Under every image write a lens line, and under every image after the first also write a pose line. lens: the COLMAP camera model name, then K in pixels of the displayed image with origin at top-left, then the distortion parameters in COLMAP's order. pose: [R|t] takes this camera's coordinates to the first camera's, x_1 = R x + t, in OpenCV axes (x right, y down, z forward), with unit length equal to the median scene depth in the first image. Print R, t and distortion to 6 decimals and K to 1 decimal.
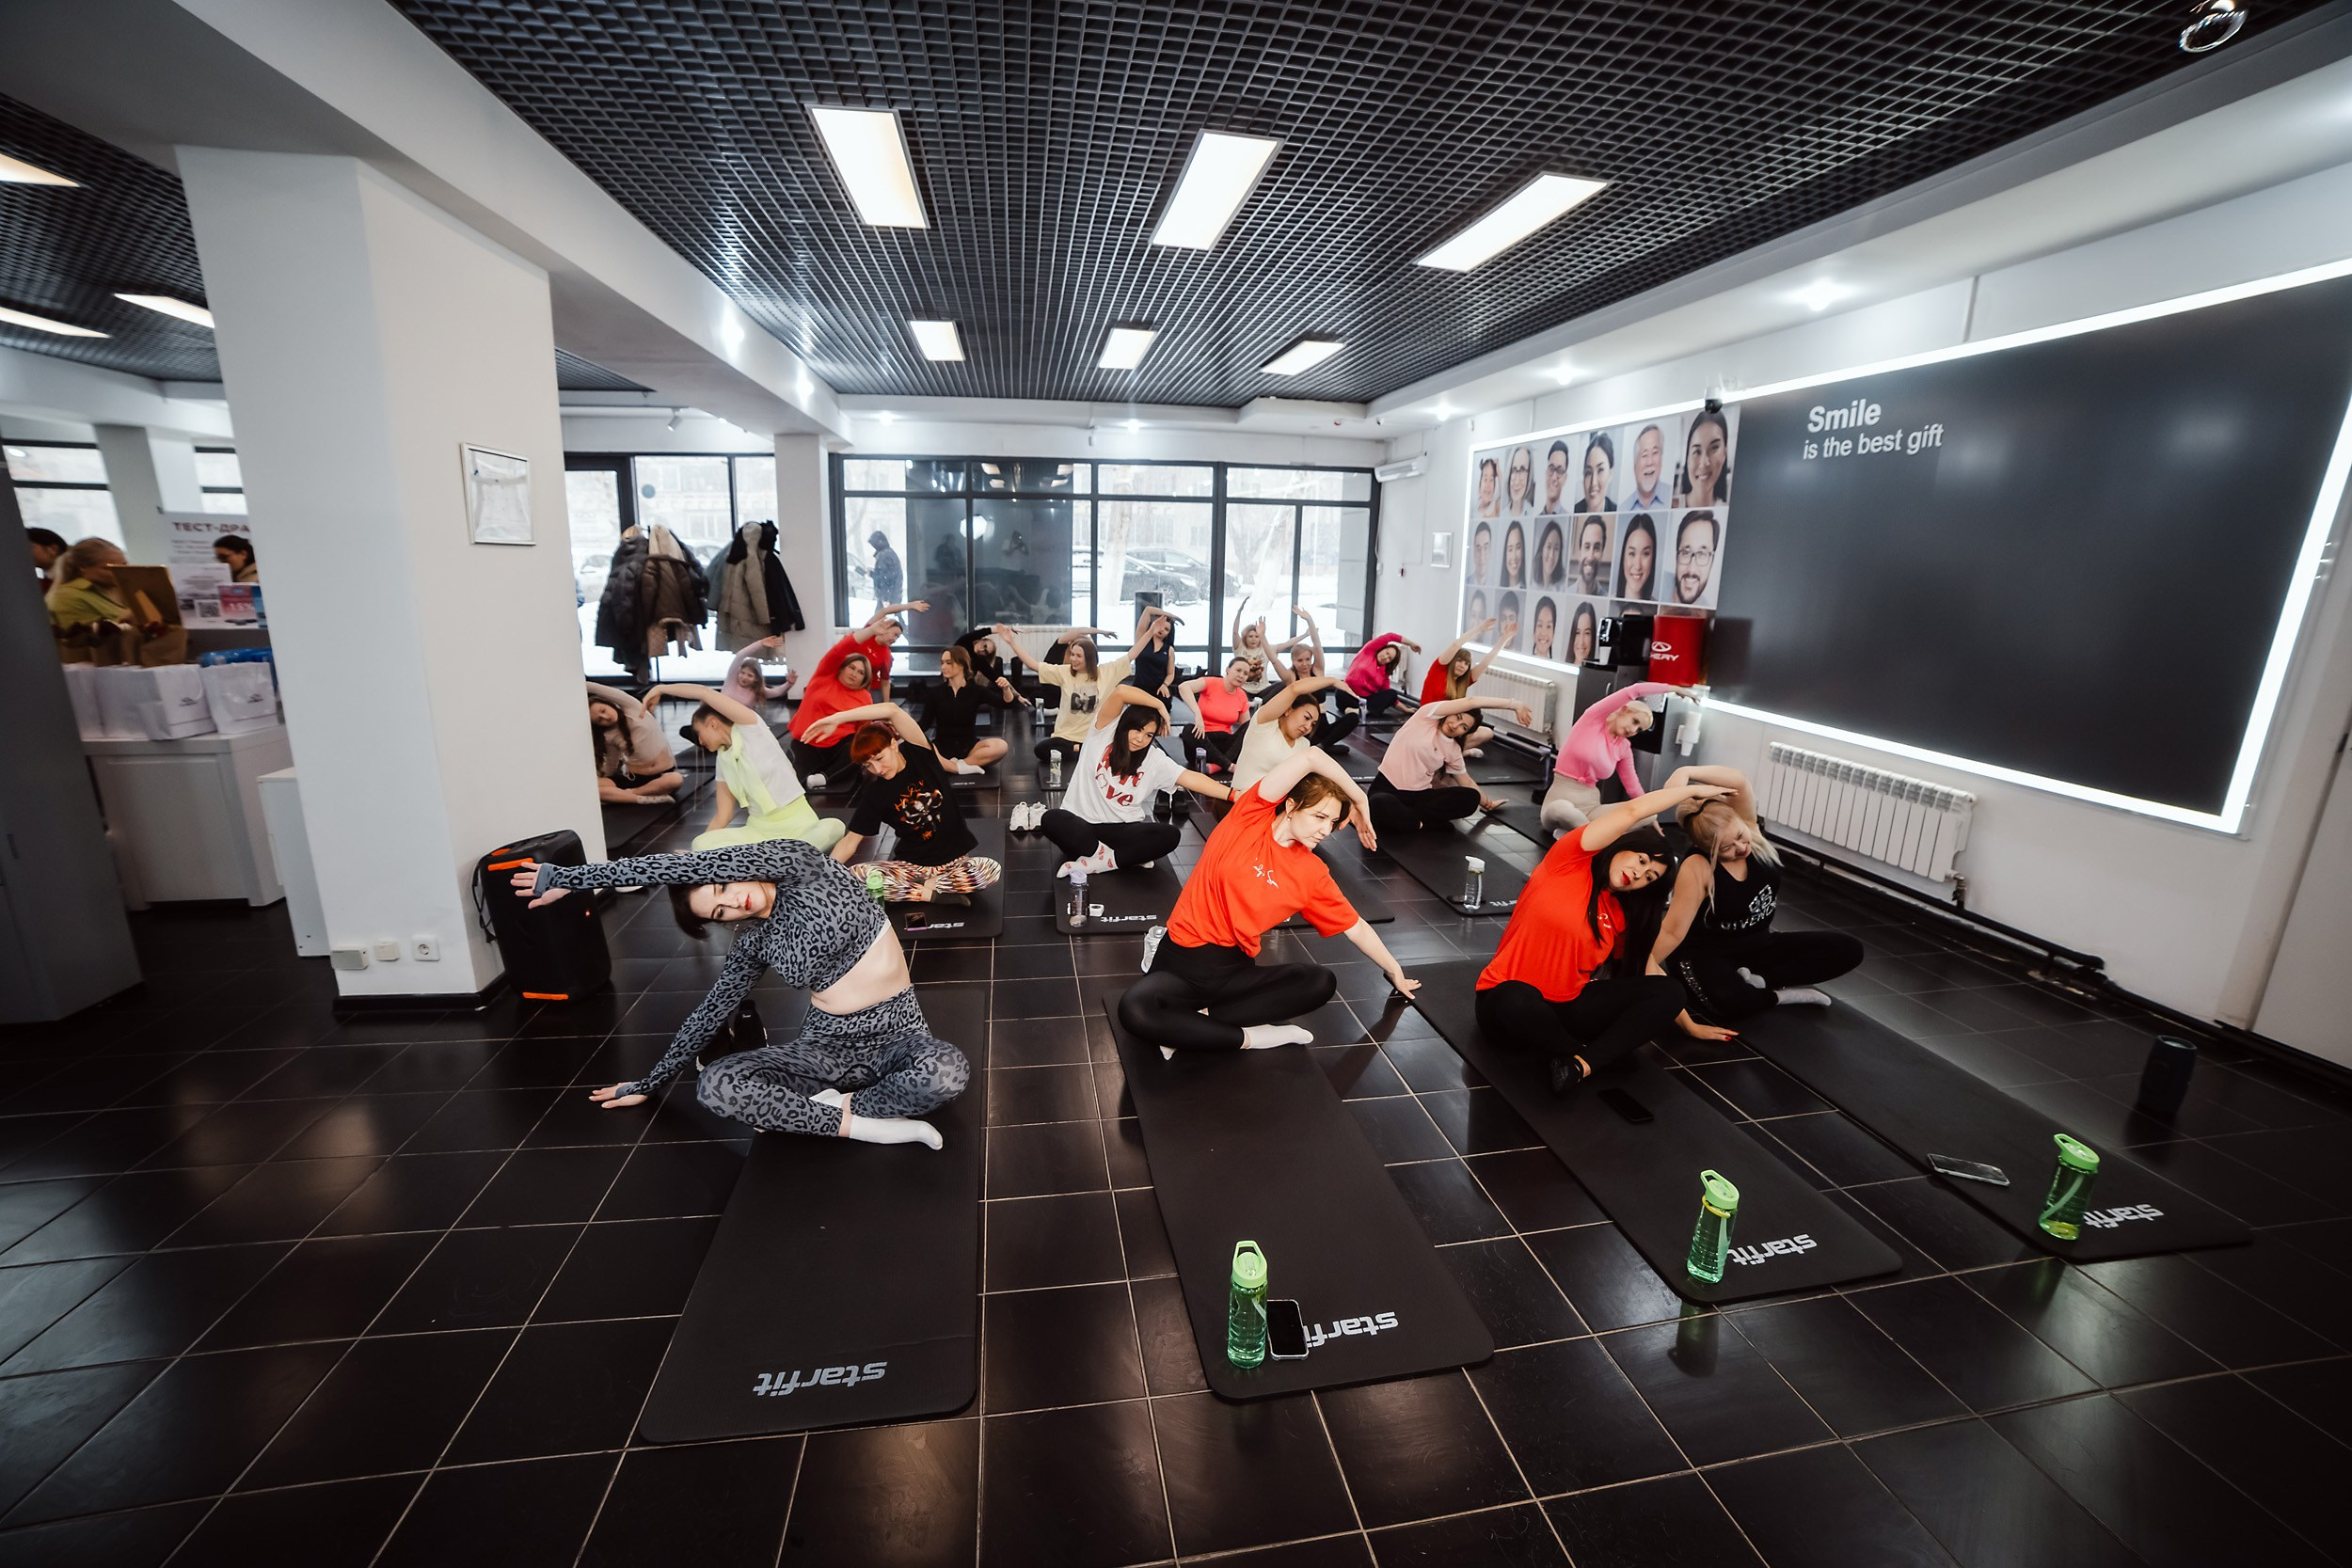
lens RADIAL K [[941.5, 0, 1178.9], [0, 941.5, 775.0], [0, 0, 1]] dist [-0.109647, 0.037994]
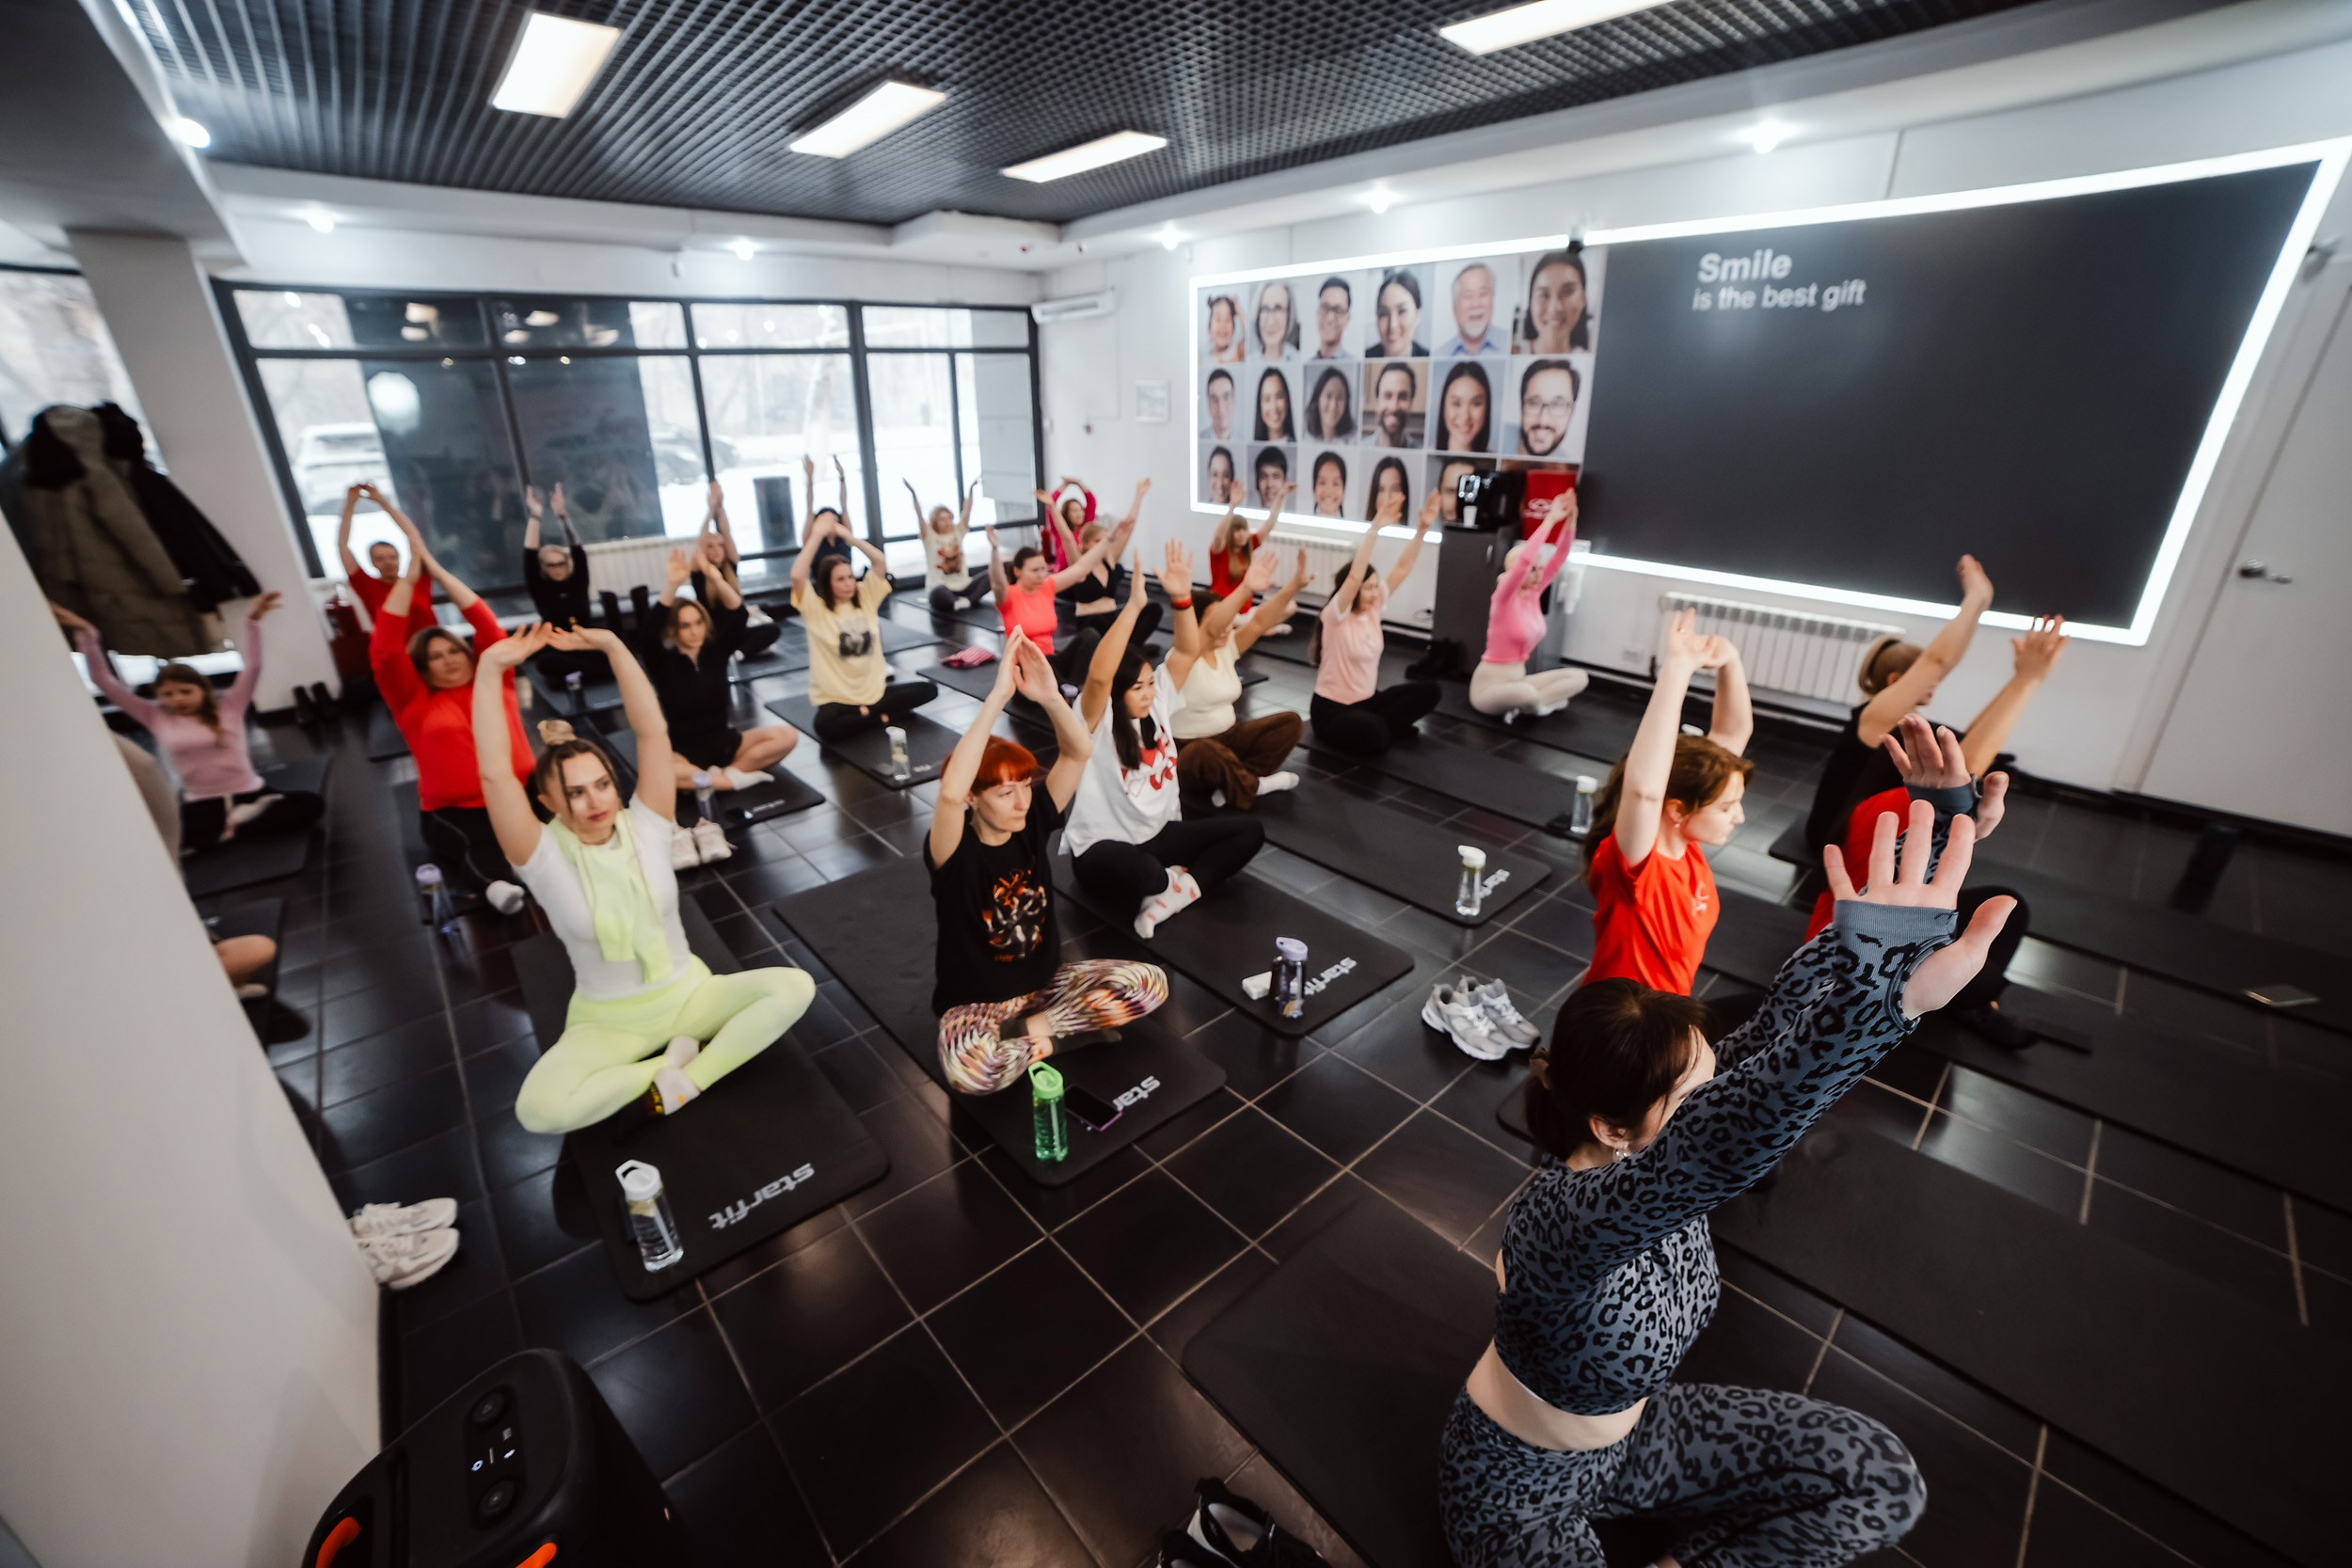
lens RADIAL K [[937.7, 0, 1177.2], [0, 937.7, 759.9], [0, 0, 1]] dist [-0.111596, 0.038022]
pose [[0.846598, -0.218459, 0.485333, -0.282654], [0.147100, 0.972401, 0.181102, -0.093274], [-0.511502, -0.081928, 0.855368, 0.293291]]
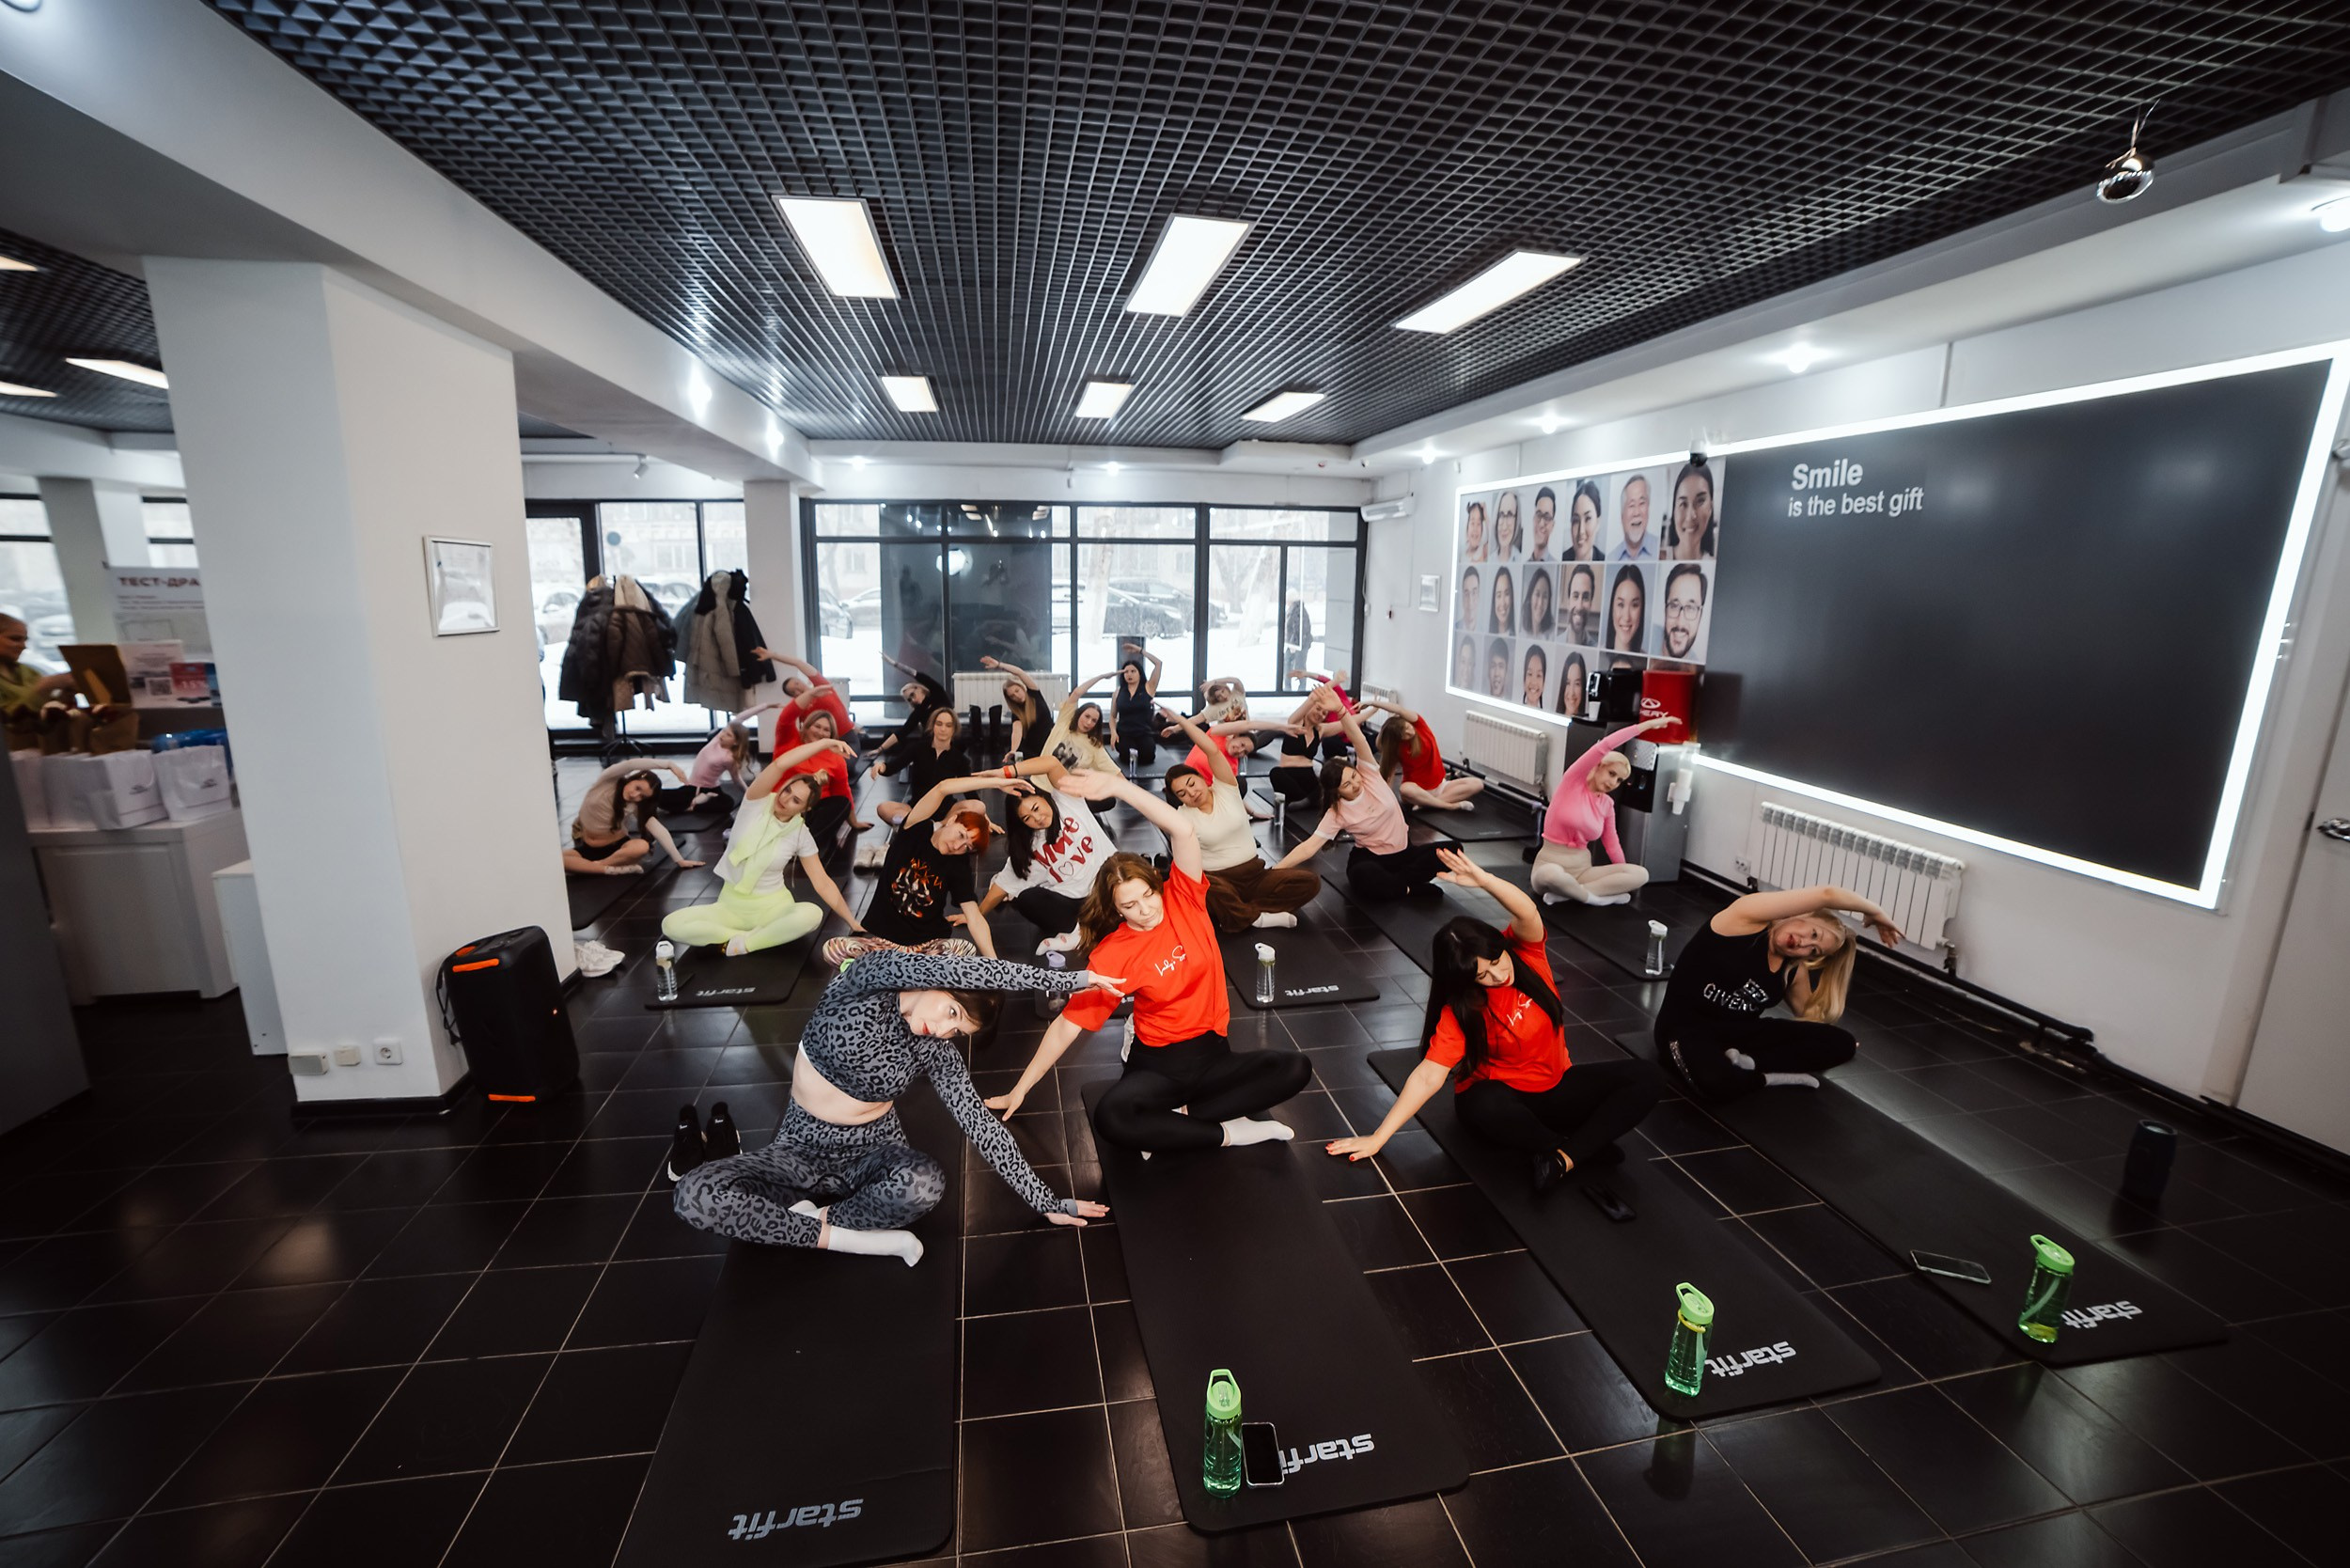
lens RADIAL K [[978.4, 0, 1179.3], [0, 978.4, 782.2], [0, 0, 1]] dist [-0.112638, 0.039599]
pose [[0.999856, -0.011152, 0.012827, 0.006137], [0.011464, 0.999633, -0.024525, -0.030810], [-0.012549, 0.024668, 0.999617, -0.013141]]
